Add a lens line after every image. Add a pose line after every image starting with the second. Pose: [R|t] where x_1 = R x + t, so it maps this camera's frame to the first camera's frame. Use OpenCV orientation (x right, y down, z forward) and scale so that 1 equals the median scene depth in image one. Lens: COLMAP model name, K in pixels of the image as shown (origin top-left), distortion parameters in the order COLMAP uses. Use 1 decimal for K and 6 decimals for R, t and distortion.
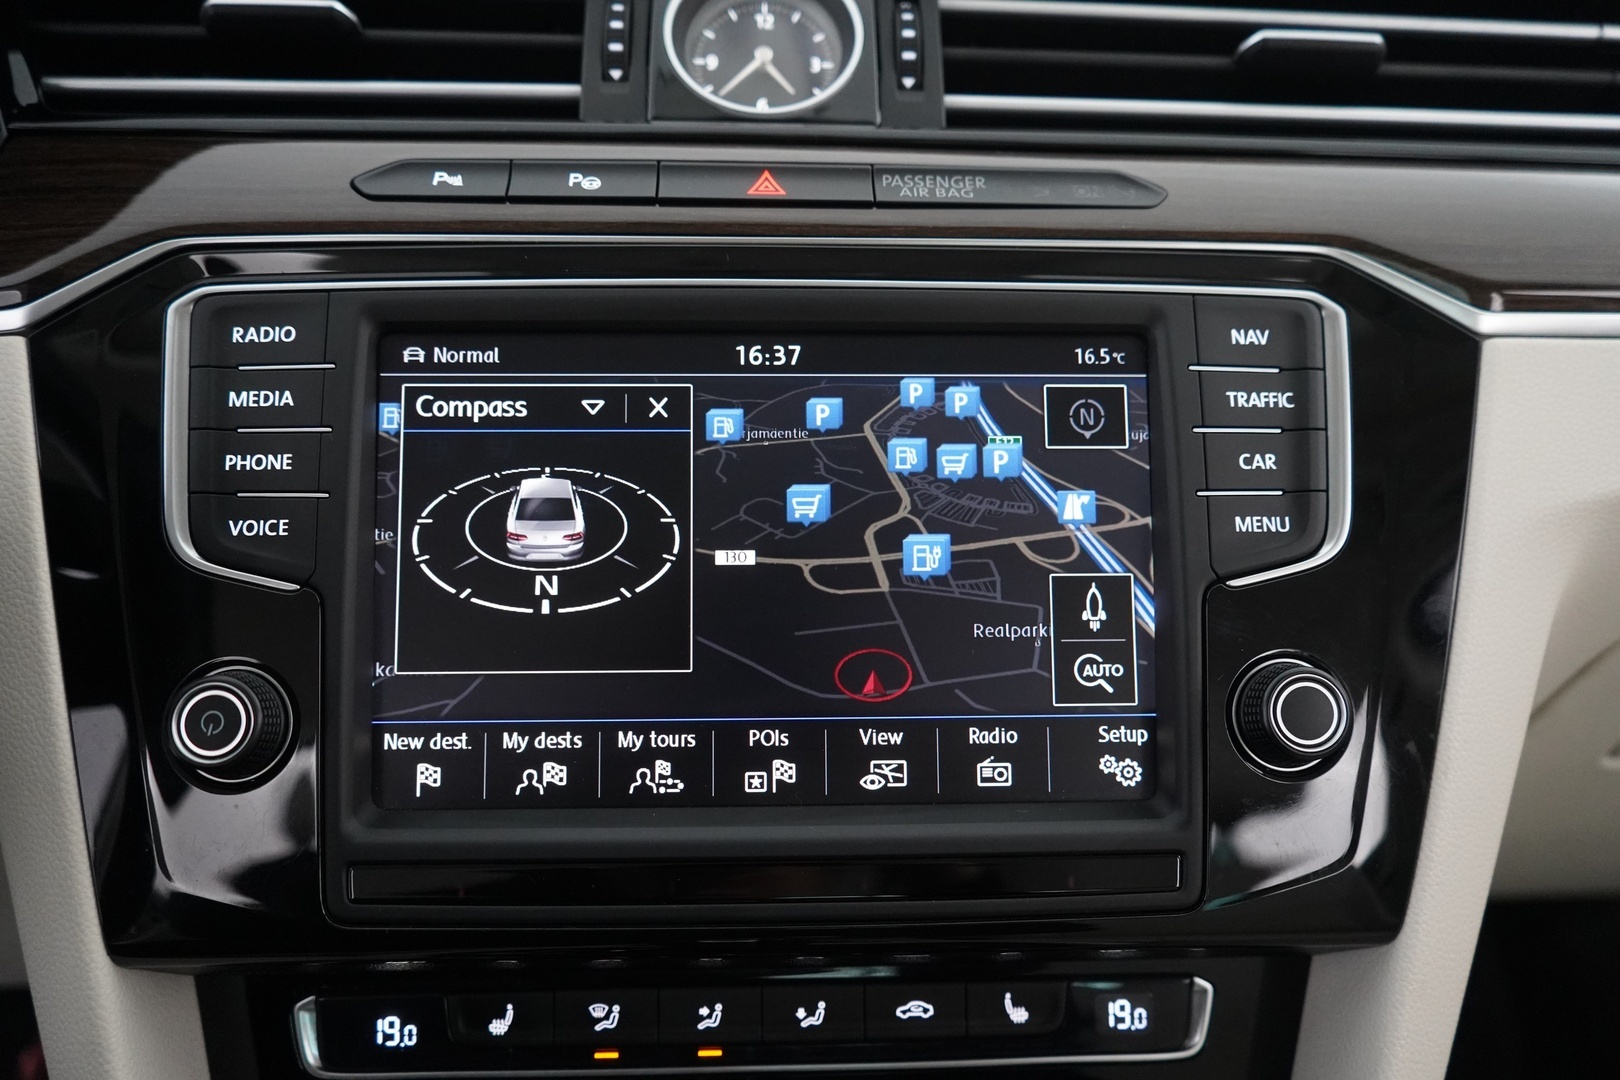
lens RADIAL K [[1313.9, 0, 816.6], [0, 1313.9, 534.0], [0, 0, 1]] dist [-0.021758, 0.023398]
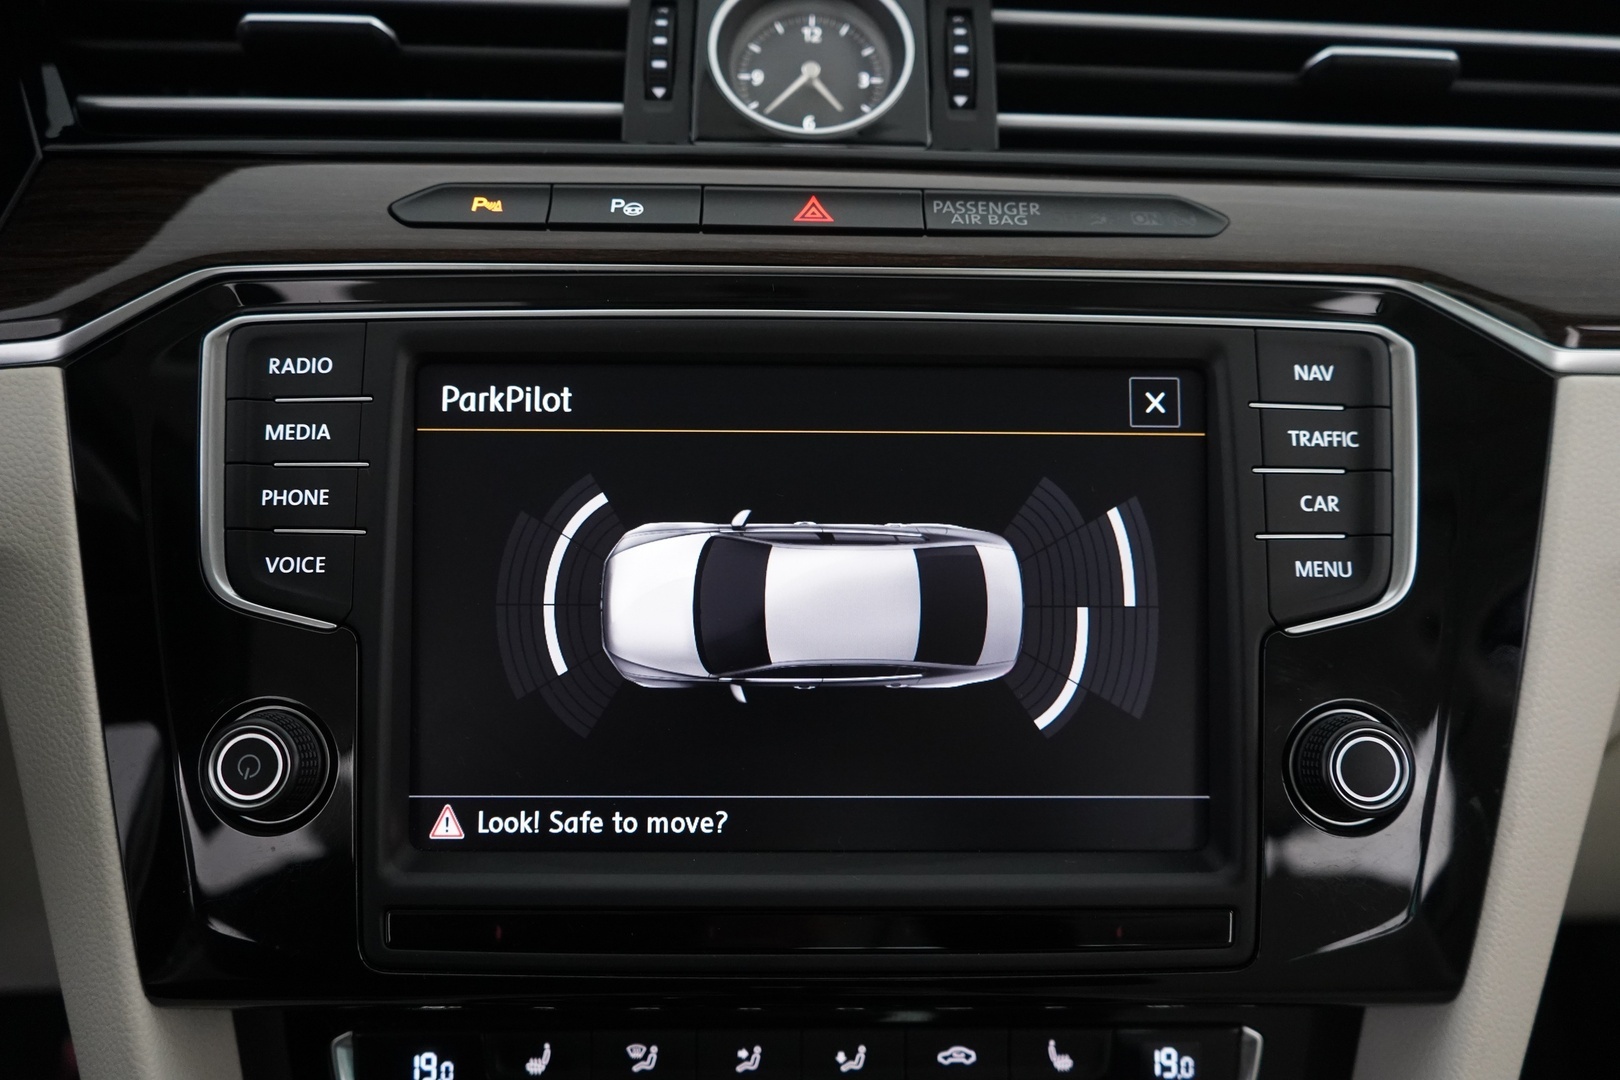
lens RADIAL K [[1313.9, 0, 816.1], [0, 1313.9, 534.1], [0, 0, 1]] dist [-0.021758, 0.023398]
pose [[0.999625, 0.009691, -0.025605, -0.009179], [-0.009072, 0.999667, 0.024160, -0.051571], [0.025831, -0.023919, 0.999380, 0.025057]]
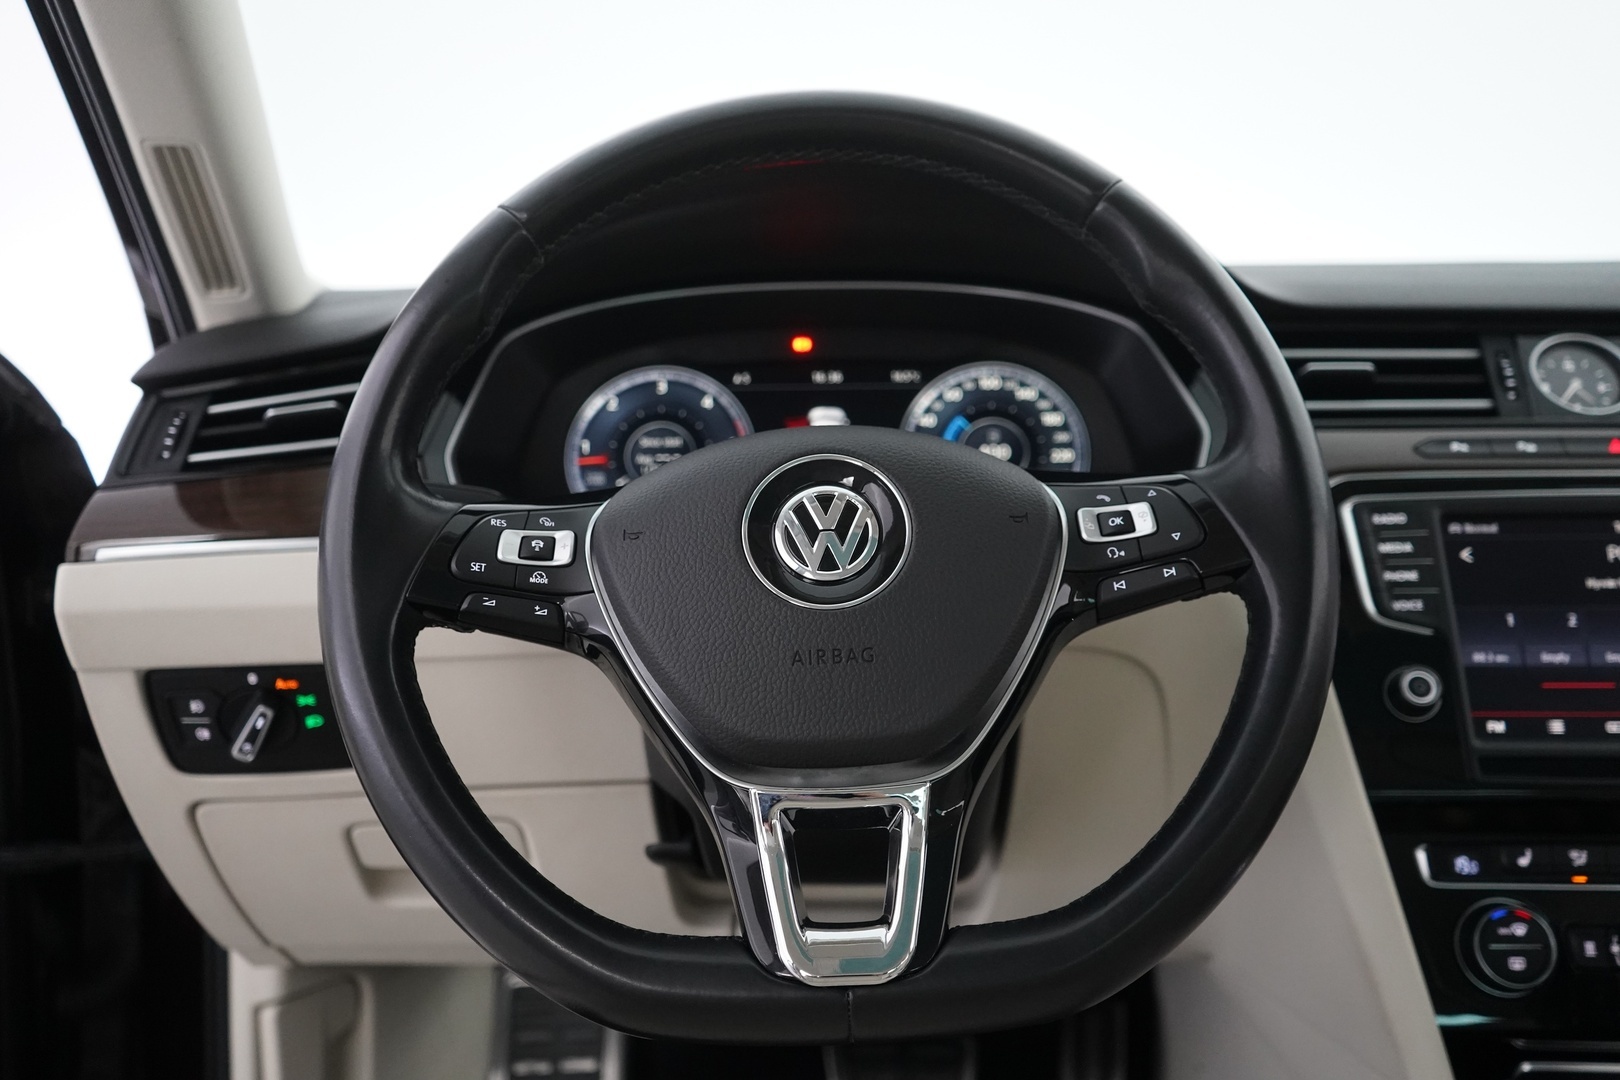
lens RADIAL K [[1517.7, 0, 808.3], [0, 1517.7, 527.3], [0, 0, 1]] dist [0.006299, 0.000000]
pose [[0.993784, -0.014632, -0.110358, -1.048573], [-0.009815, 0.975949, -0.217777, 0.393176], [0.110890, 0.217506, 0.969739, -1.441312]]
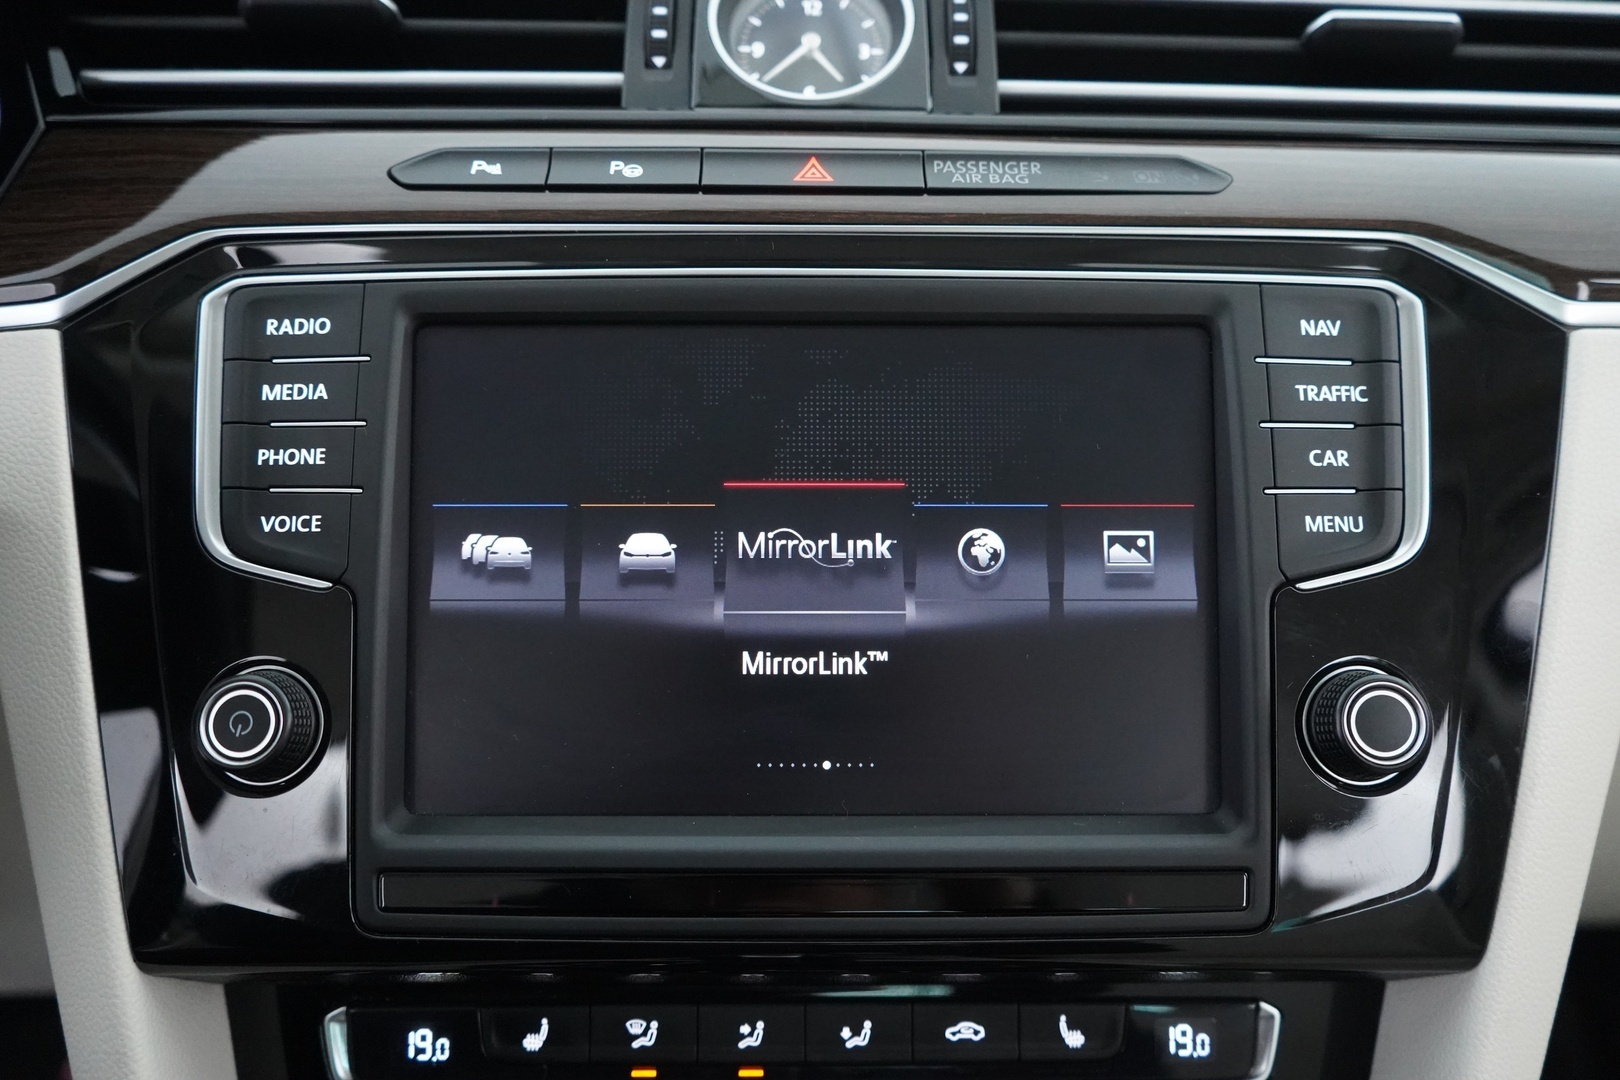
lens RADIAL K [[1313.9, 0, 815.5], [0, 1313.9, 535.3], [0, 0, 1]] dist [-0.021758, 0.023398]
pose [[0.999335, 0.003413, -0.036308, -0.000558], [-0.003771, 0.999945, -0.009796, 0.011012], [0.036273, 0.009926, 0.999293, 0.037805]]
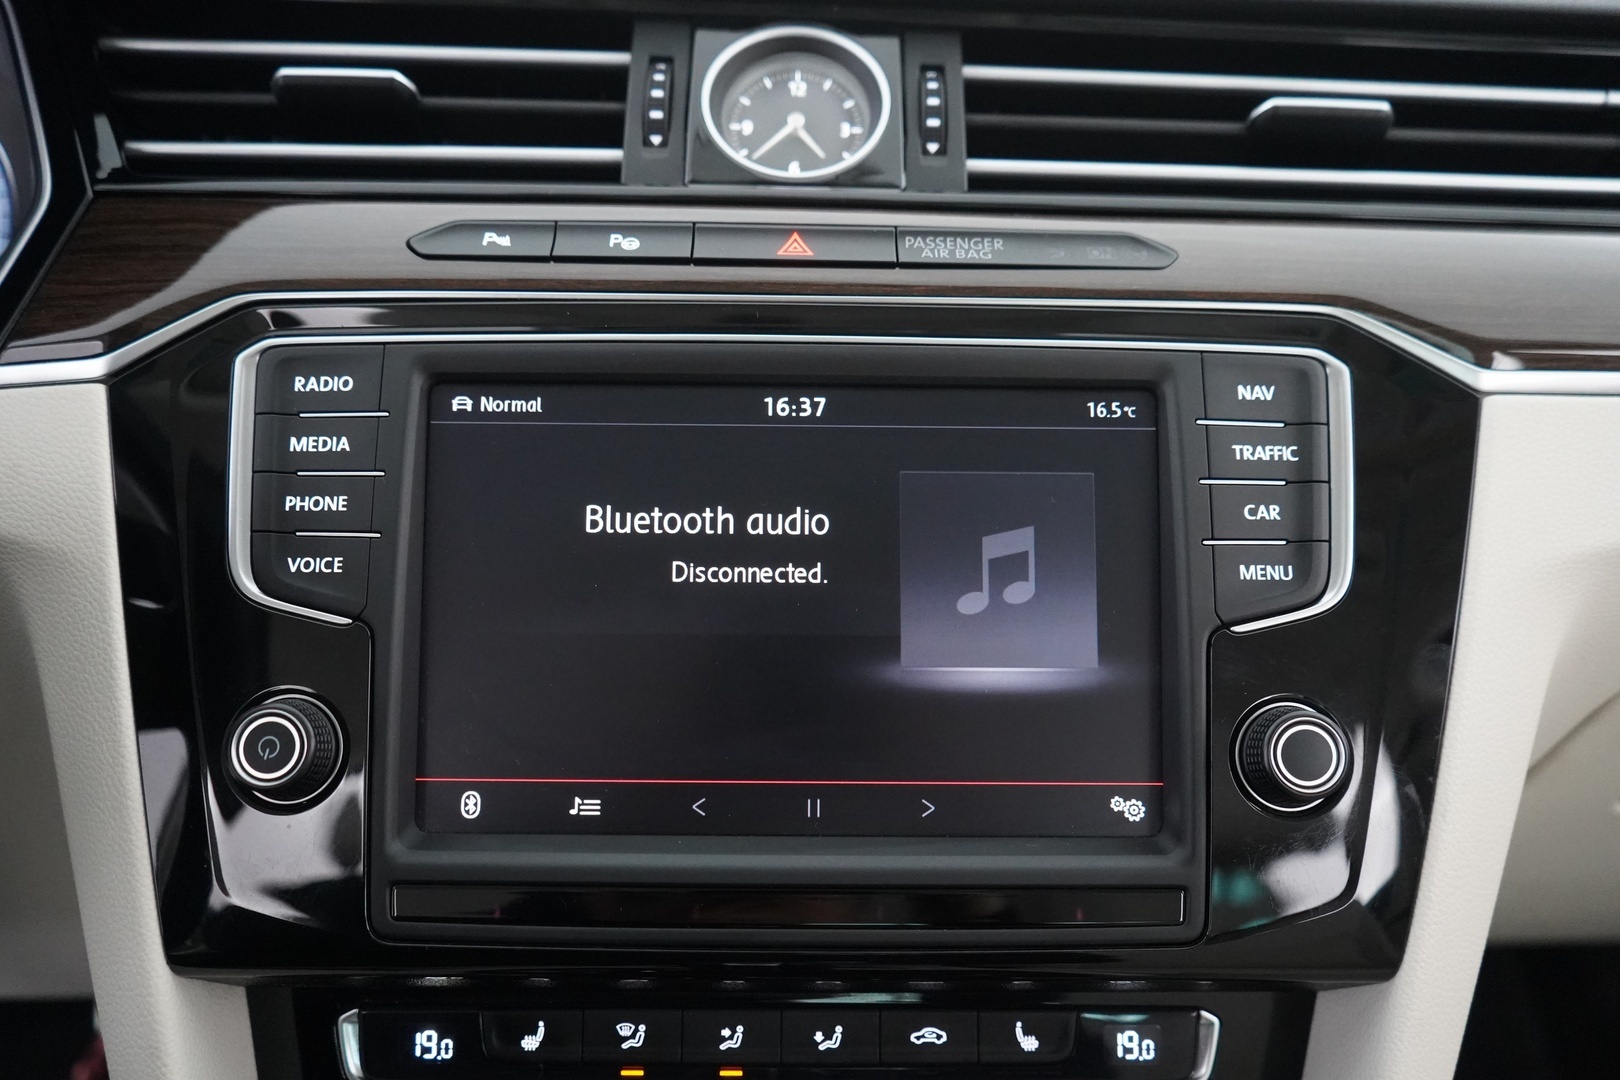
lens RADIAL K [[1313.9, 0, 817.8], [0, 1313.9, 532.6], [0, 0, 1]] dist [-0.021758, 0.023398]
pose [[0.999384, 0.010894, -0.033353, 0.017930], [-0.011778, 0.999581, -0.026436, -0.007108], [0.033051, 0.026813, 0.999094, -0.051472]]
